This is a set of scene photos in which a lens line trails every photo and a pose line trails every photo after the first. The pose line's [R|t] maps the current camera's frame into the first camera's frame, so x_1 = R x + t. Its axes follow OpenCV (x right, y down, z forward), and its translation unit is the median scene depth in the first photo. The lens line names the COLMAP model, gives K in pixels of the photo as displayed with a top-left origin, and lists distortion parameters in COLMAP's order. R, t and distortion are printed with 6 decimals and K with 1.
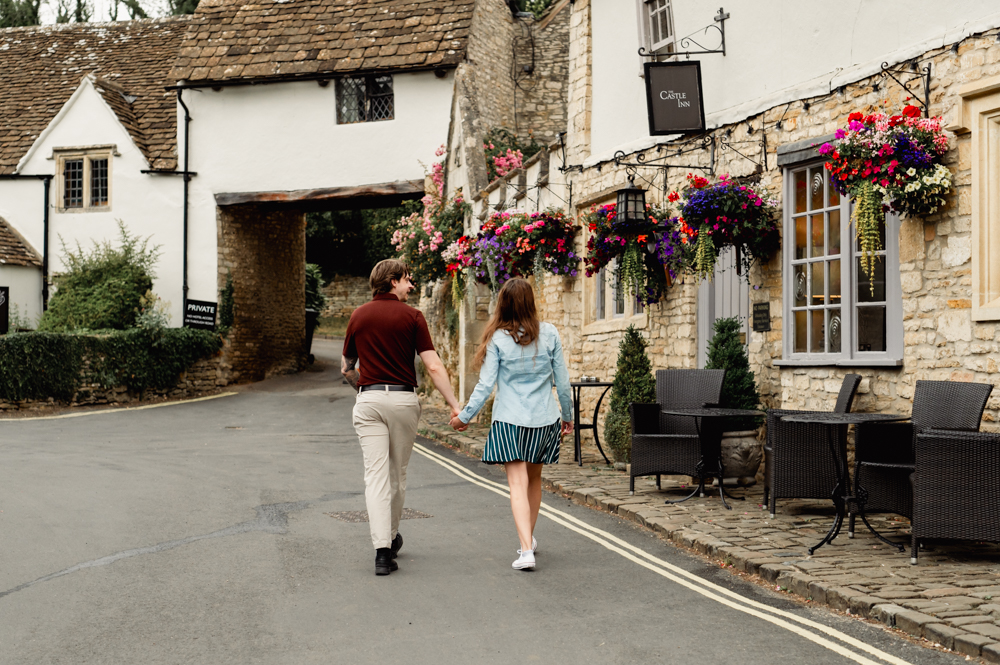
lens RADIAL K [[881.2, 0, 527.5], [0, 881.2, 337.7], [0, 0, 1]] dist [0.003124, 0.003488]
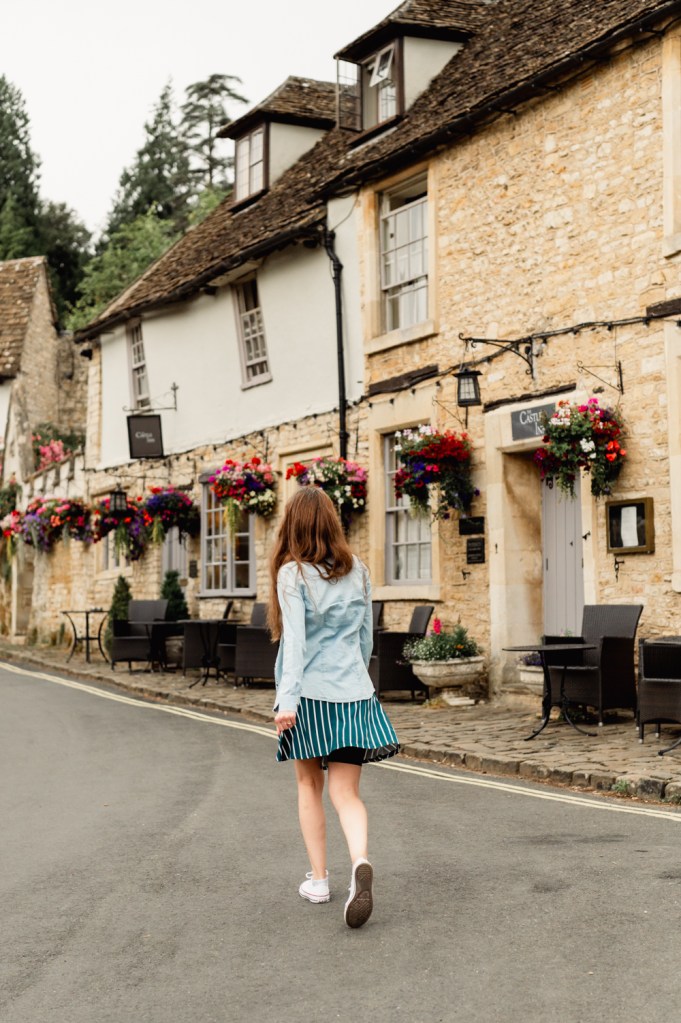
lens RADIAL K [[1159.8, 0, 250.8], [0, 1159.8, 543.9], [0, 0, 1]] dist [0.008070, 0.047616]
pose [[0.992536, 0.004762, 0.121858, 0.091741], [0.000471, 0.999080, -0.042877, 0.020798], [-0.121950, 0.042614, 0.991621, -1.084261]]
